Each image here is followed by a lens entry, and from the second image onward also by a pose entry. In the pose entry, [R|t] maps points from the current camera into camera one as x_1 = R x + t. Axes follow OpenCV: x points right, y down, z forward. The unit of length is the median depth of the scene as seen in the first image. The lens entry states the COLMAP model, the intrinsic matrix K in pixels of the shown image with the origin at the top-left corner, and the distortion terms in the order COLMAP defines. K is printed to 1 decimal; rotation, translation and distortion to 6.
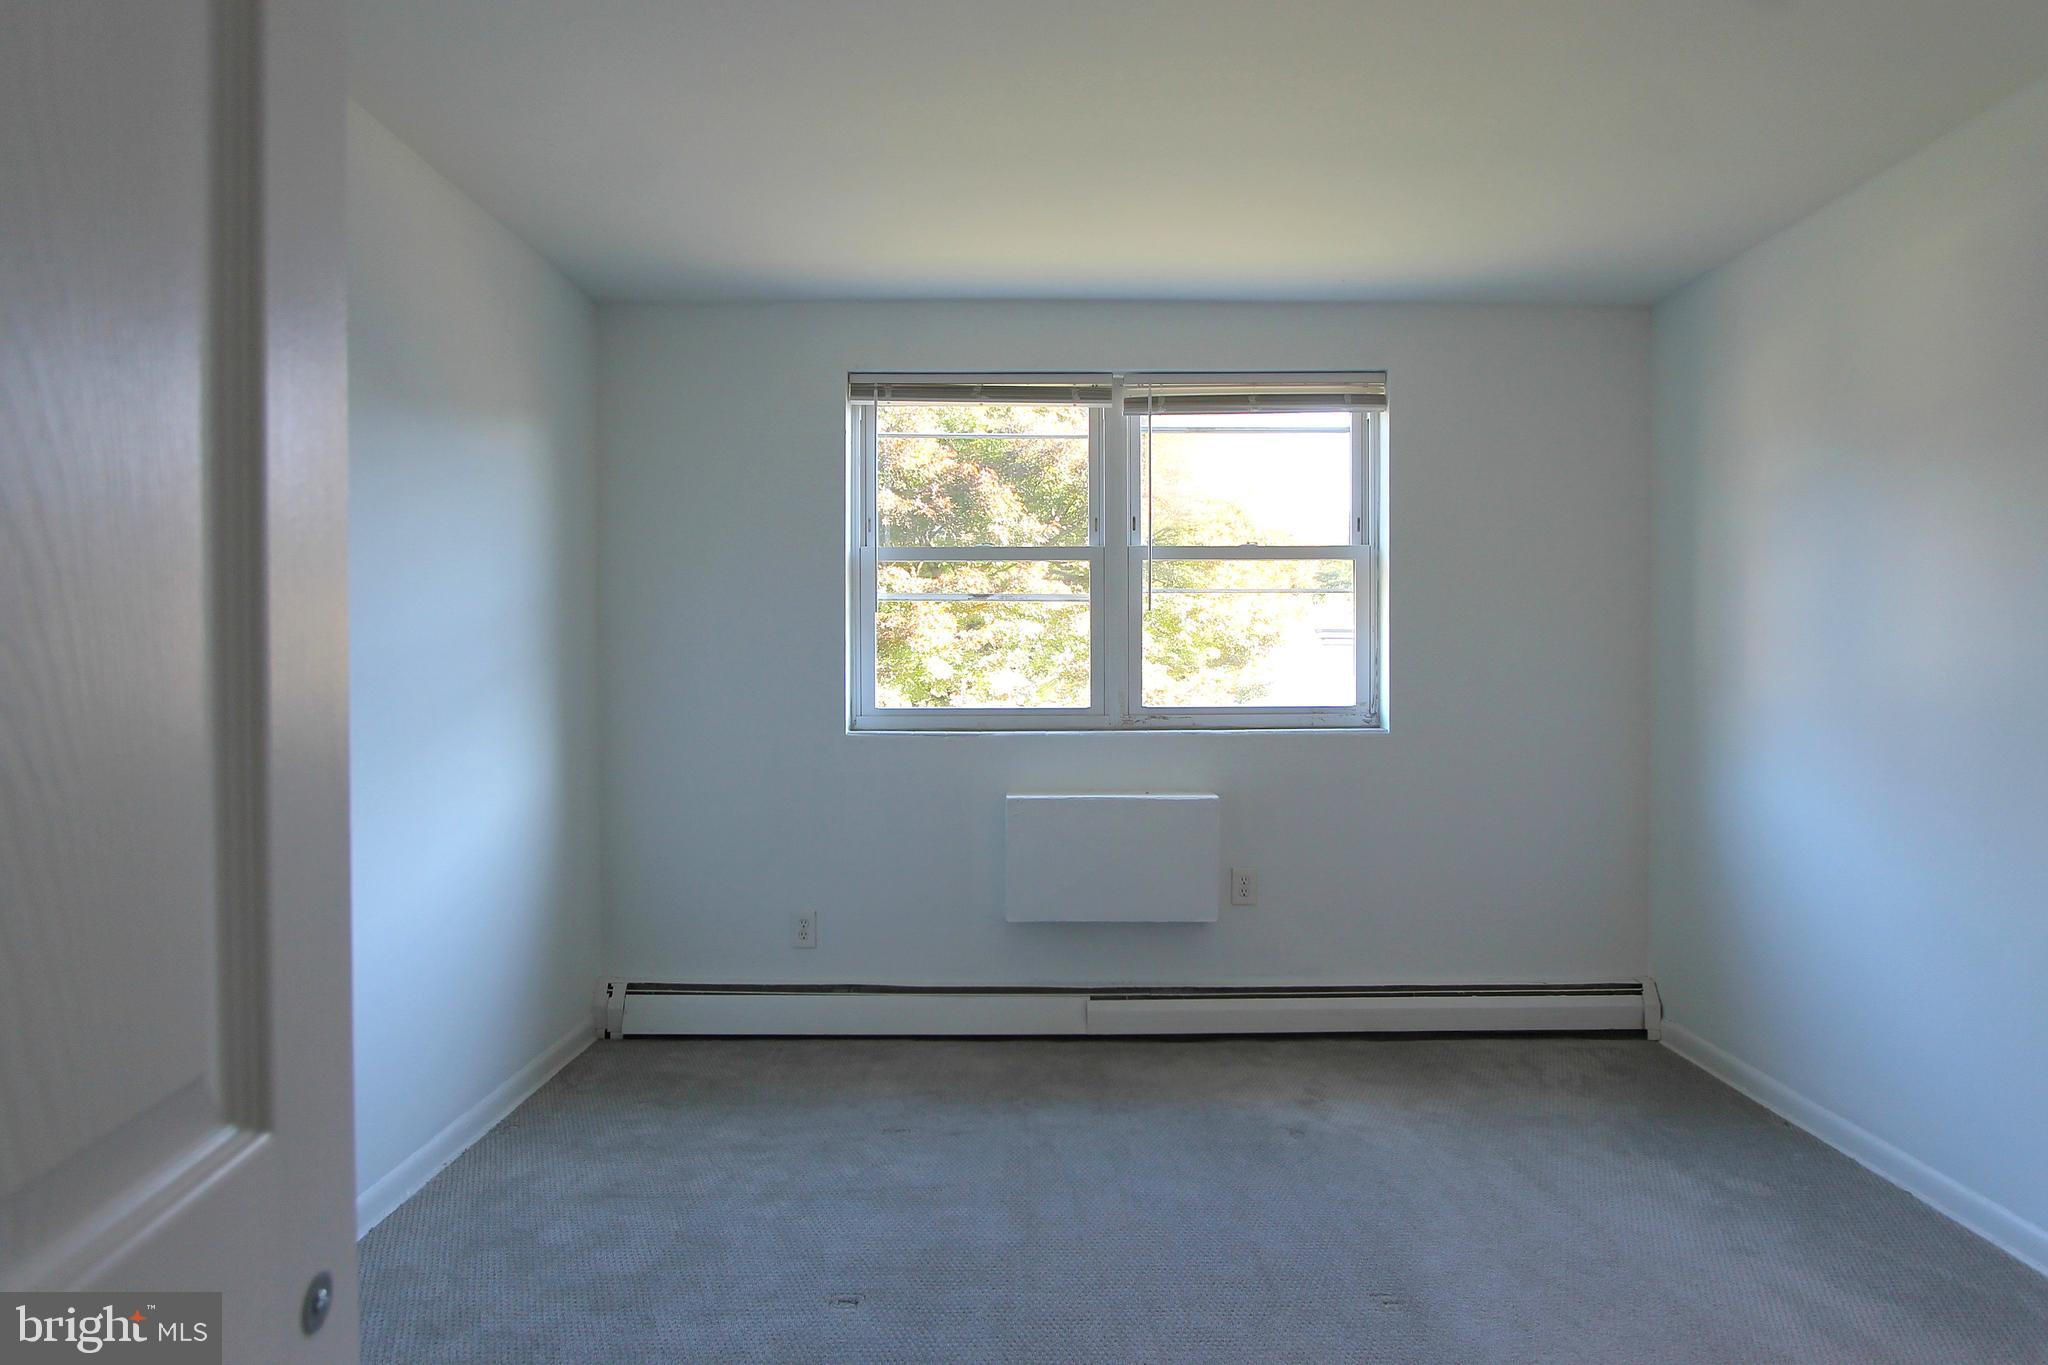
lens RADIAL K [[1049.4, 0, 1036.7], [0, 1049.4, 692.3], [0, 0, 1]] dist [-0.017759, -0.000094]
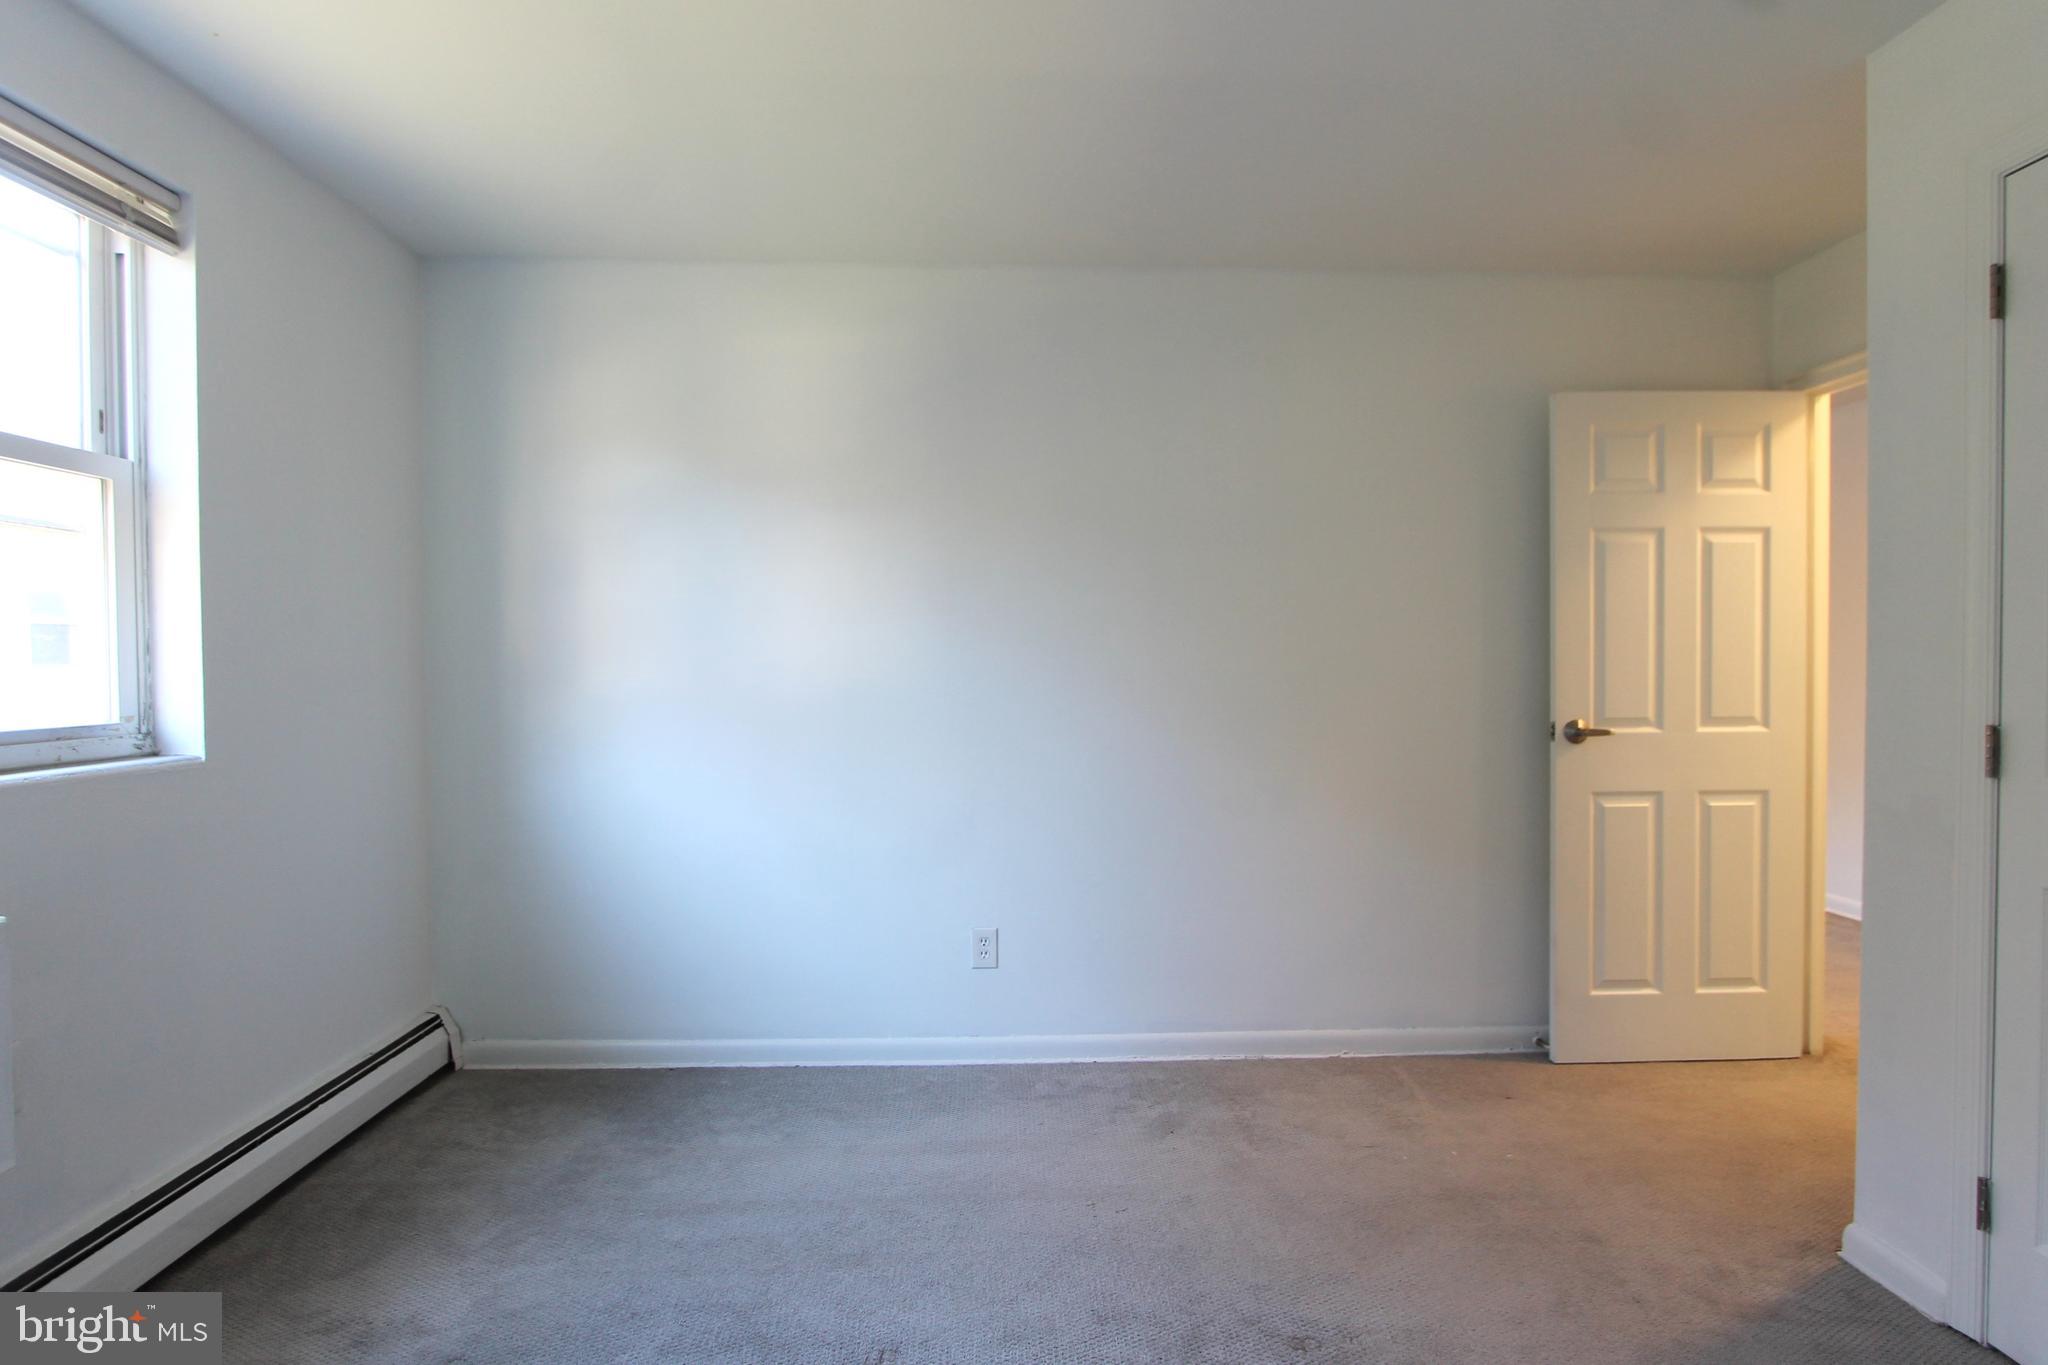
lens RADIAL K [[1049.4, 0, 1025.7], [0, 1049.4, 694.2], [0, 0, 1]] dist [-0.017759, -0.000094]
pose [[-0.054168, -0.026266, 0.998186, -0.347277], [0.014201, 0.999533, 0.027072, -0.013317], [-0.998431, 0.015642, -0.053770, 0.557035]]
